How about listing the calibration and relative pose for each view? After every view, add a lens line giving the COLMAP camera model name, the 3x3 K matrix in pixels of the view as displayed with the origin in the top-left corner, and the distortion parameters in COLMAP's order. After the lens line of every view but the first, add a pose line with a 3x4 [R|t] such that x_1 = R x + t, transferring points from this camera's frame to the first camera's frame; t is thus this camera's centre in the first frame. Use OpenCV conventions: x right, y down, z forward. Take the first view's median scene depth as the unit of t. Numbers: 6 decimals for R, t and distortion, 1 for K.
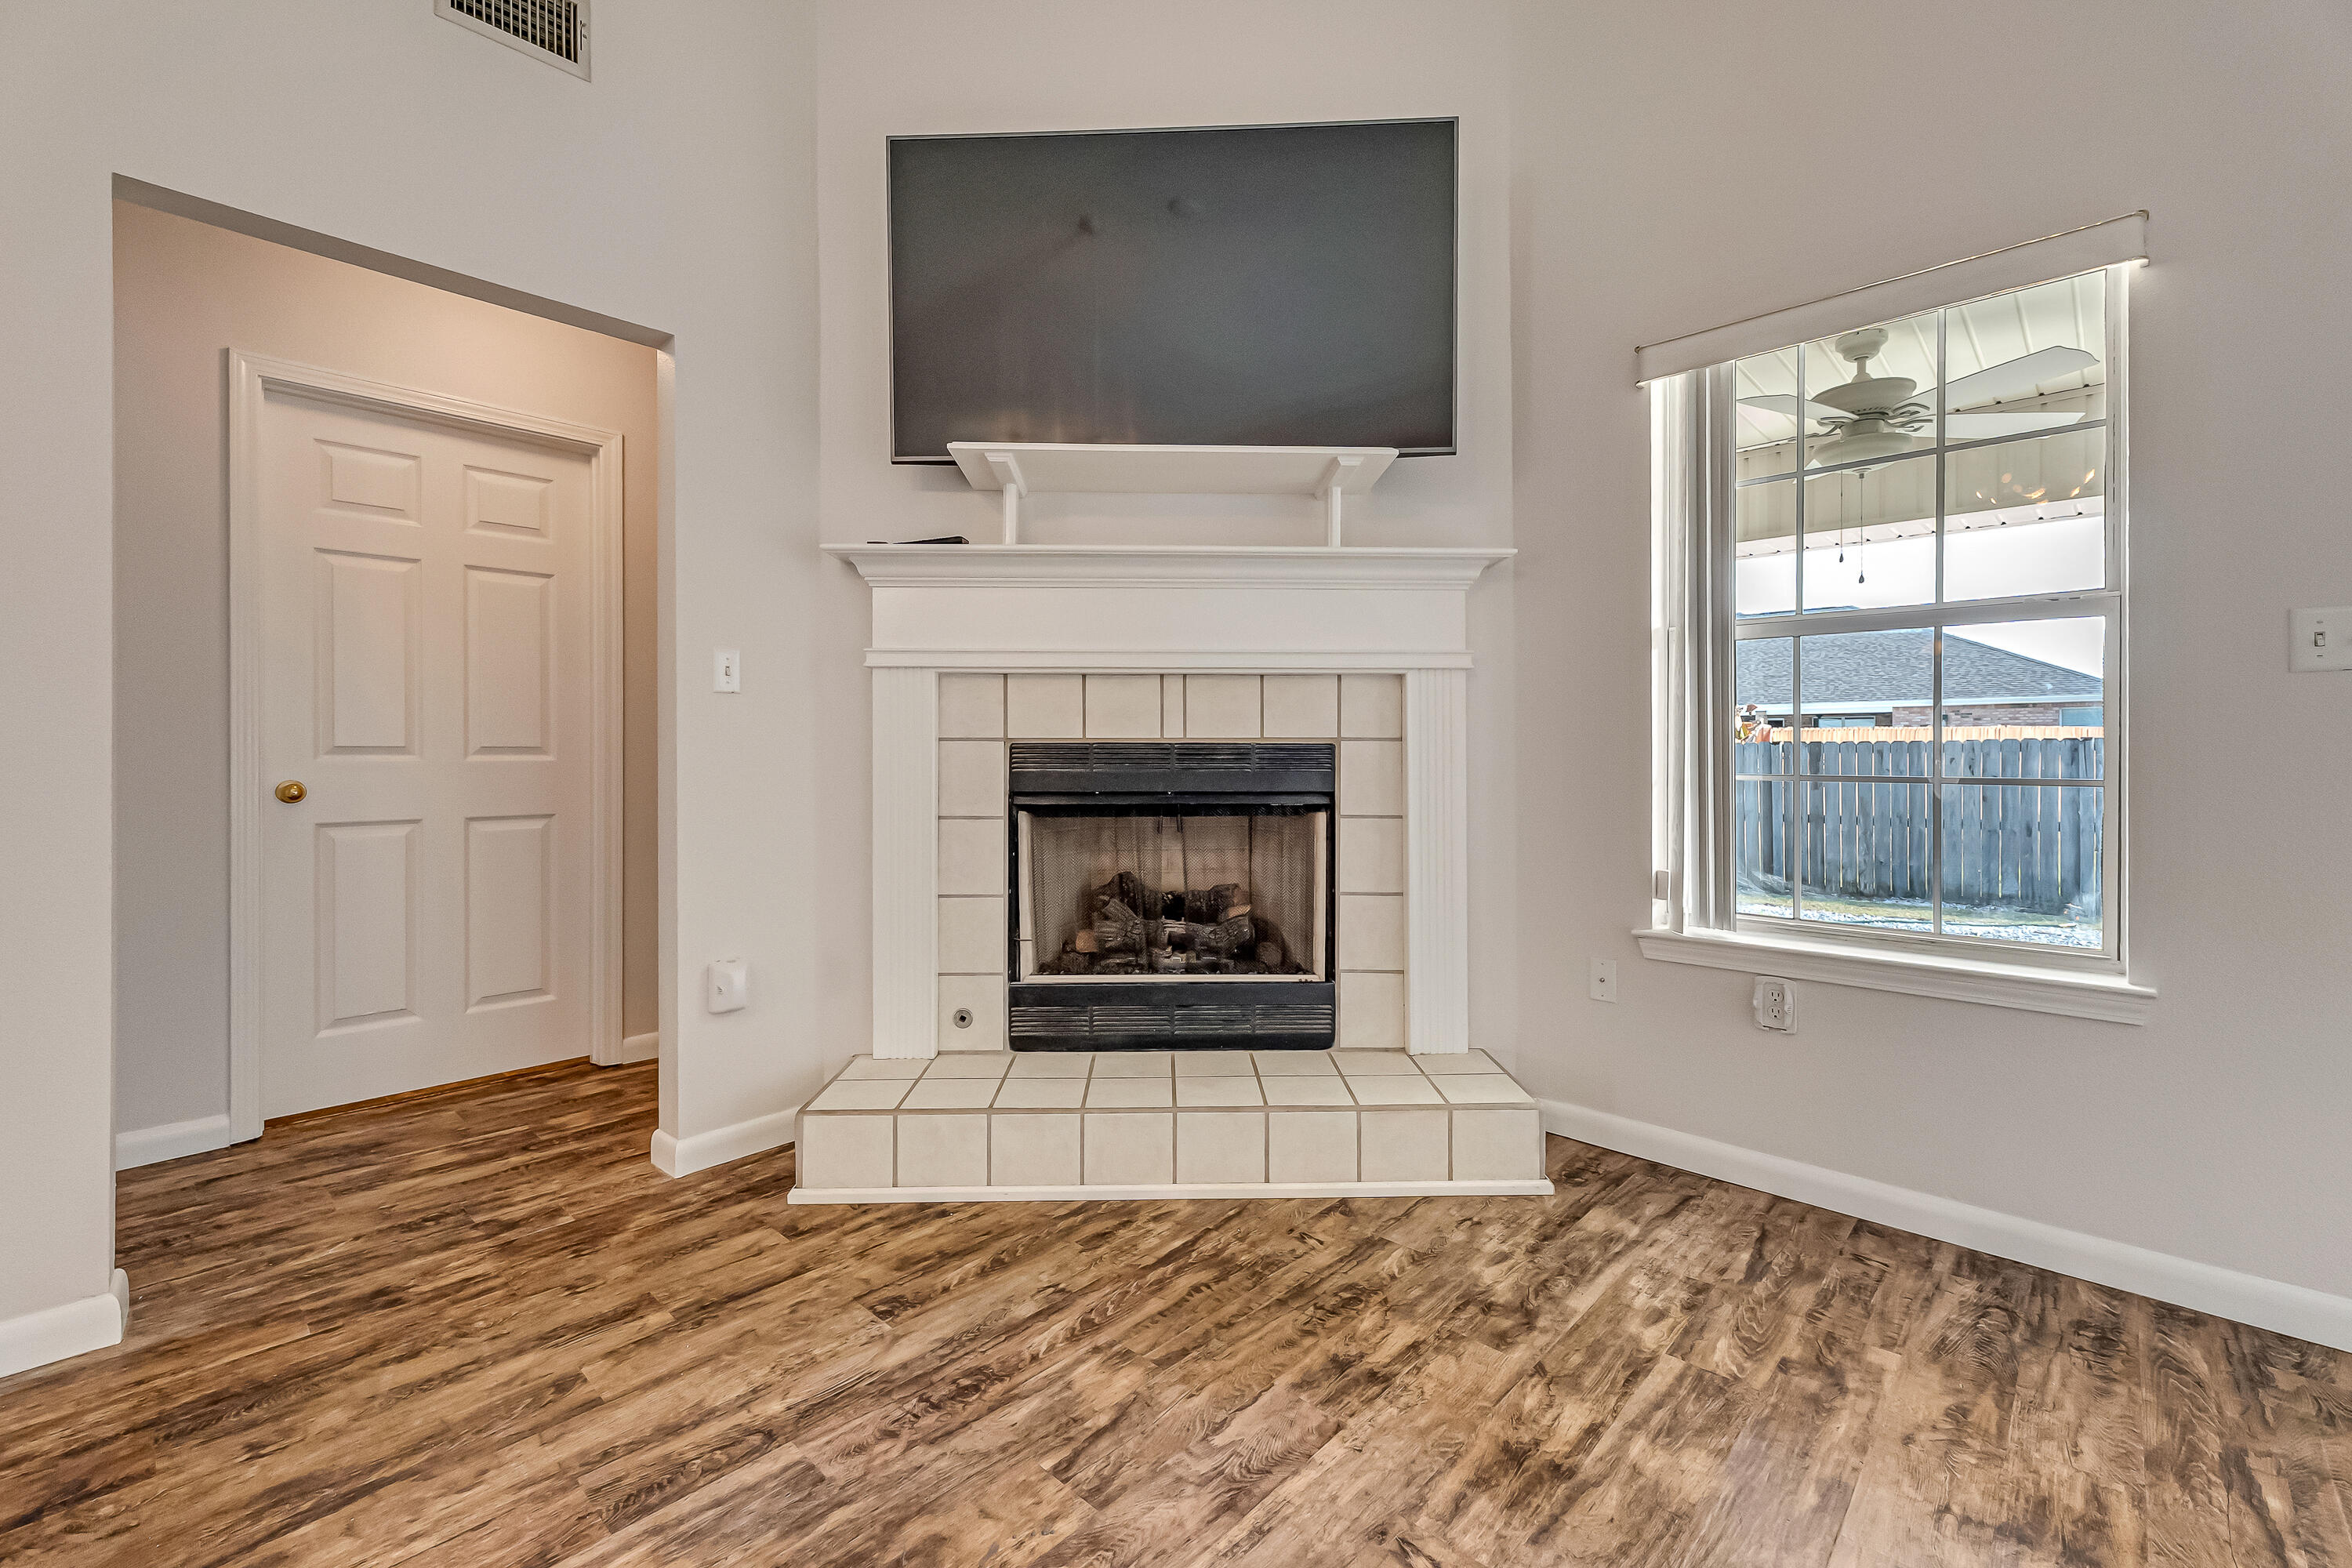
lens RADIAL K [[996.6, 0, 1184.7], [0, 996.6, 759.4], [0, 0, 1]] dist [0.001683, 0.001114]
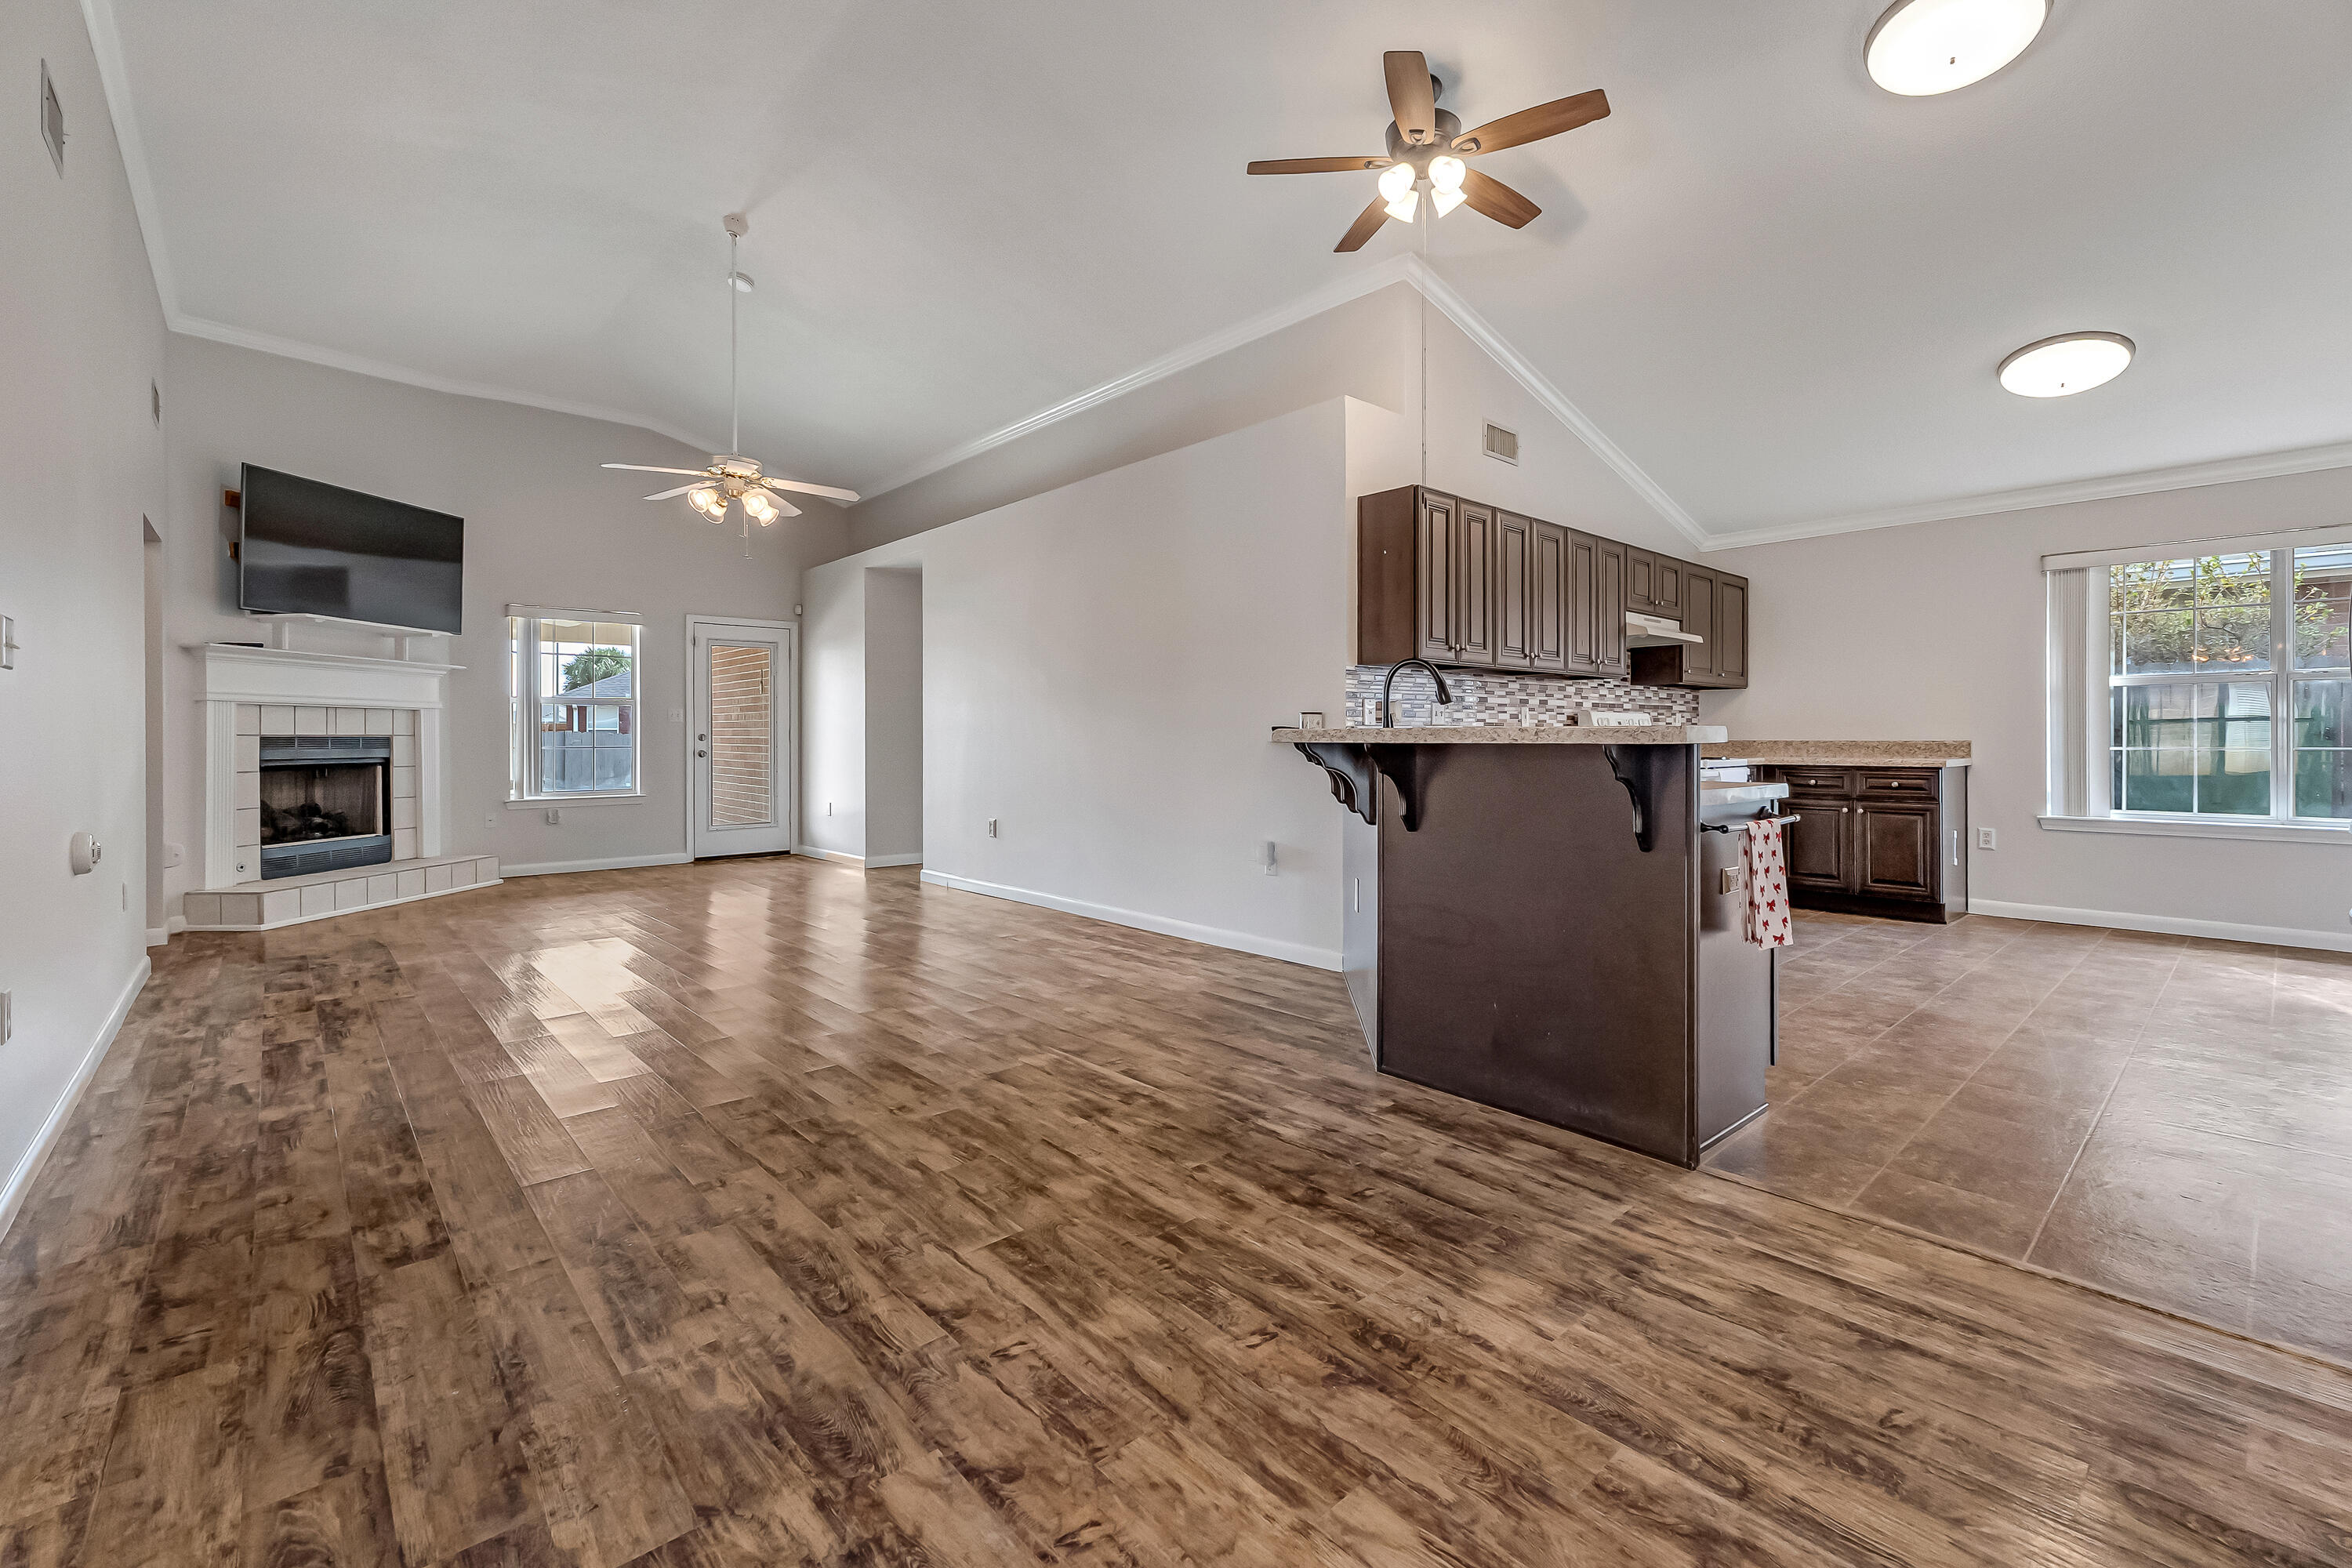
lens RADIAL K [[996.6, 0, 1176.0], [0, 996.6, 731.2], [0, 0, 1]] dist [0.001683, 0.001114]
pose [[0.095477, 0.006413, 0.995411, -2.347931], [0.007885, 0.999943, -0.007199, 0.002306], [-0.995400, 0.008536, 0.095421, -1.293375]]
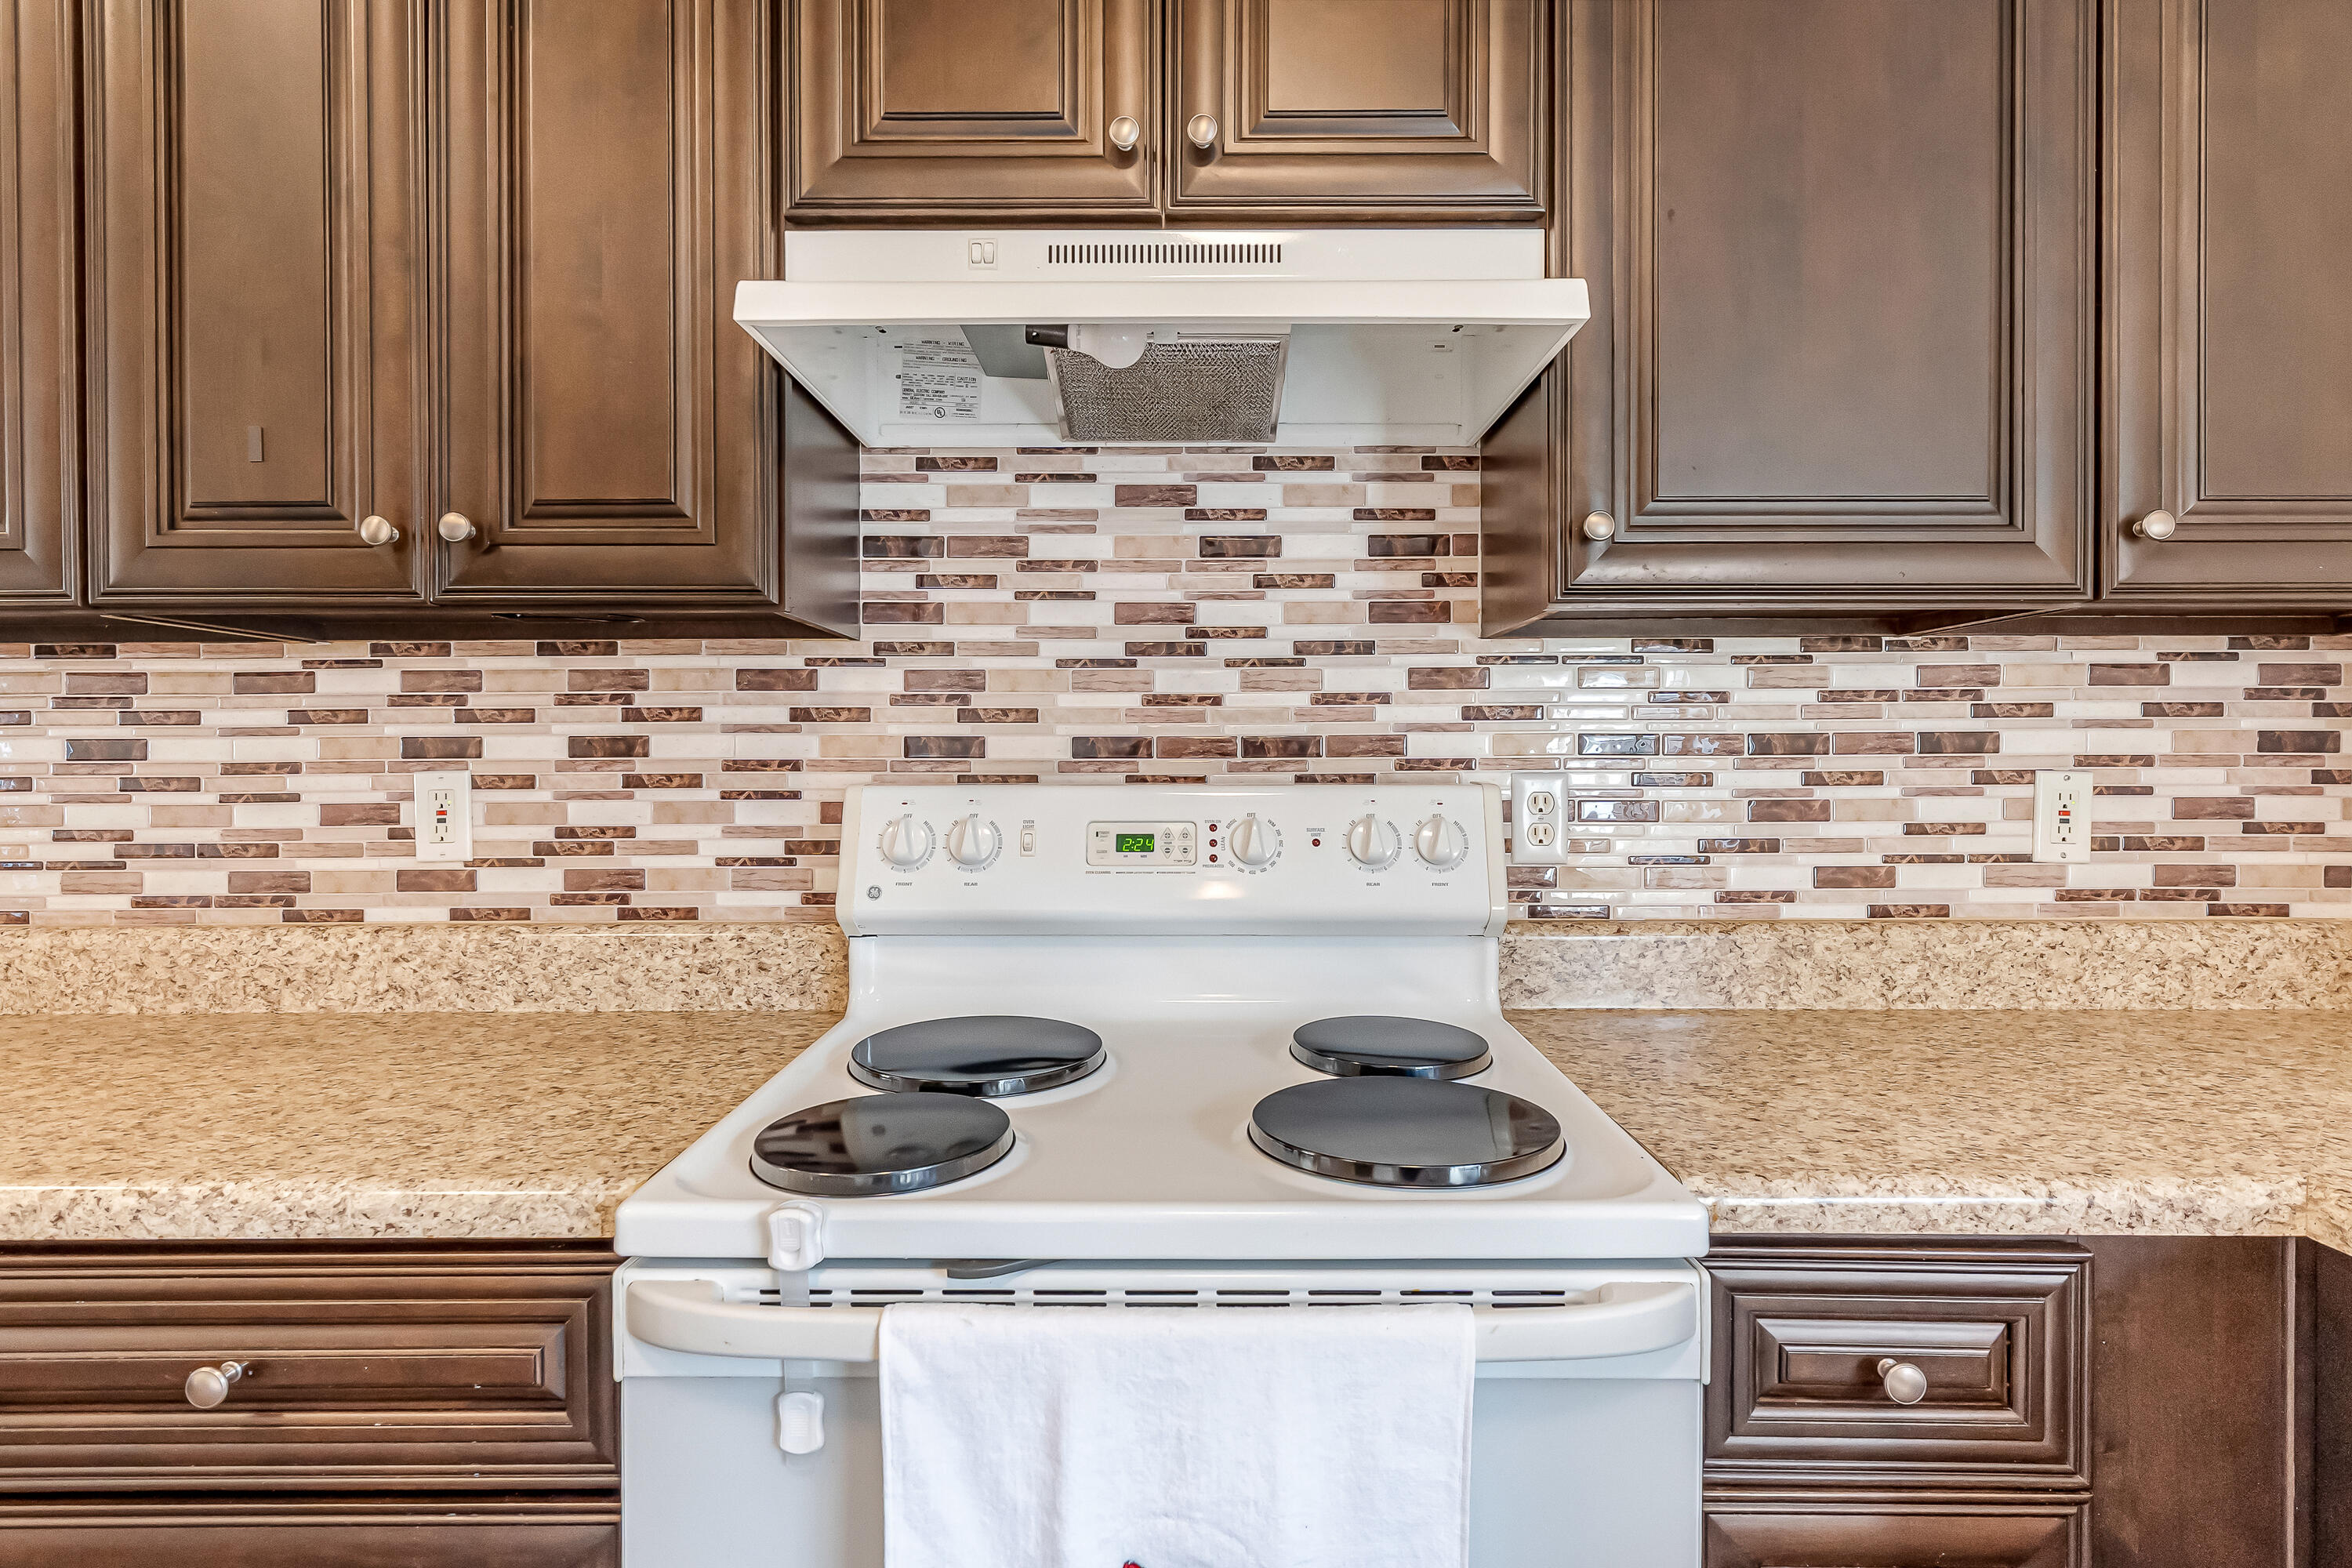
lens RADIAL K [[1219.3, 0, 1189.1], [0, 1219.3, 762.2], [0, 0, 1]] dist [0.003549, 0.000221]
pose [[0.732780, -0.002541, 0.680461, -0.274494], [0.006545, 0.999973, -0.003315, -0.059901], [-0.680434, 0.006883, 0.732777, -2.527758]]
